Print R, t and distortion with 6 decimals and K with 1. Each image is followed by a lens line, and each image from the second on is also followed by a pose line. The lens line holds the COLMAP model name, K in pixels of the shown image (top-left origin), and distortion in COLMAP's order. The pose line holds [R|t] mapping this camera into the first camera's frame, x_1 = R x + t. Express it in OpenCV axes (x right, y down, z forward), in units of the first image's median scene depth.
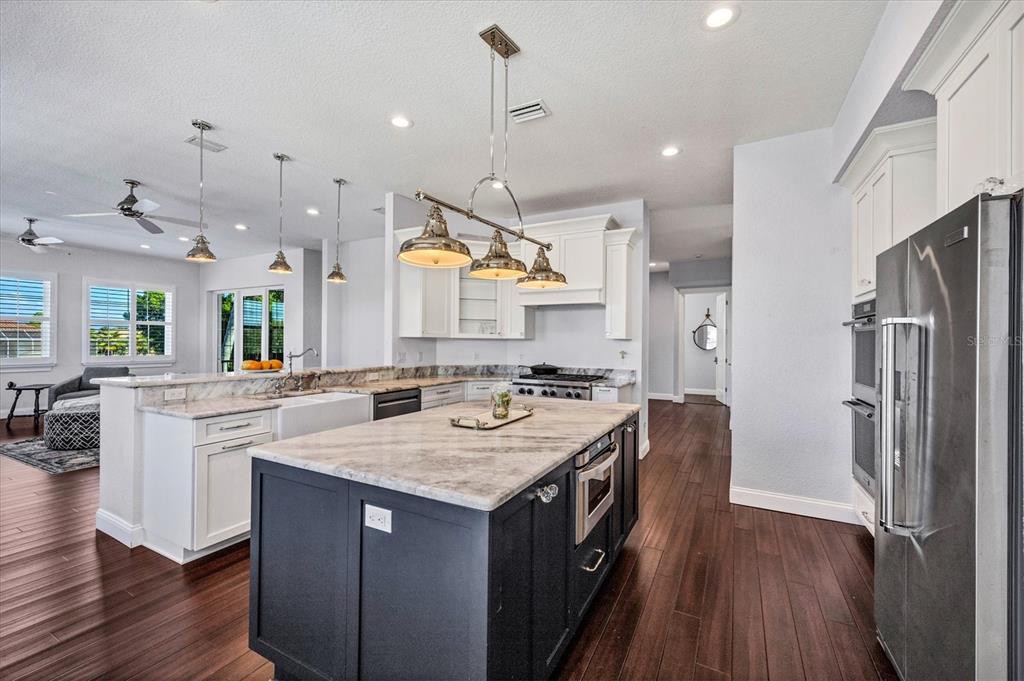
lens RADIAL K [[421.8, 0, 510.1], [0, 421.8, 343.6], [0, 0, 1]] dist [-0.000976, 0.000252]
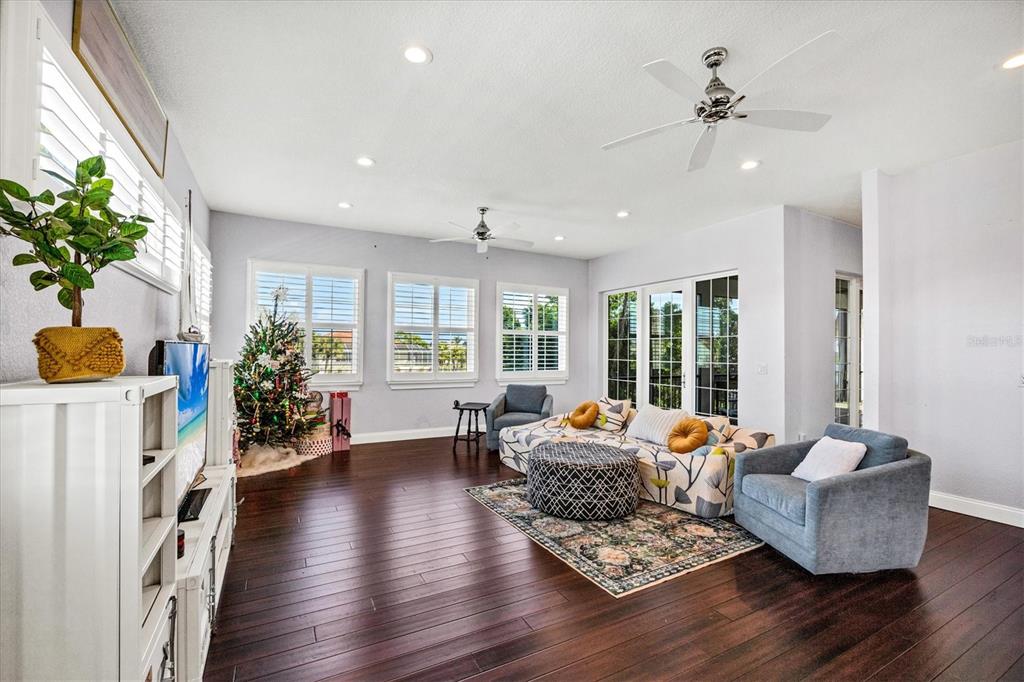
lens RADIAL K [[421.8, 0, 506.4], [0, 421.8, 346.0], [0, 0, 1]] dist [-0.000976, 0.000252]
pose [[0.833612, -0.016068, -0.552116, -0.563092], [0.003839, 0.999721, -0.023298, -0.003182], [0.552337, 0.017302, 0.833442, 0.292207]]
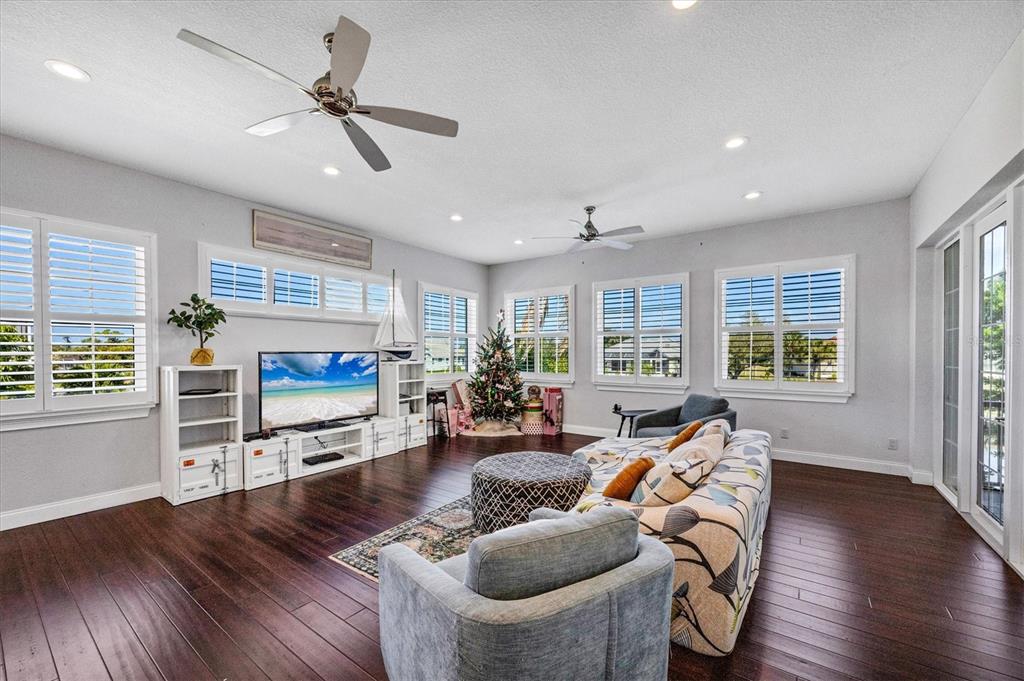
lens RADIAL K [[398.3, 0, 512.3], [0, 398.3, 345.0], [0, 0, 1]] dist [0.015721, 0.000055]
pose [[-0.118055, -0.036146, -0.992349, -0.315113], [-0.006792, 0.999343, -0.035593, -0.001771], [0.992984, 0.002538, -0.118223, 0.828340]]
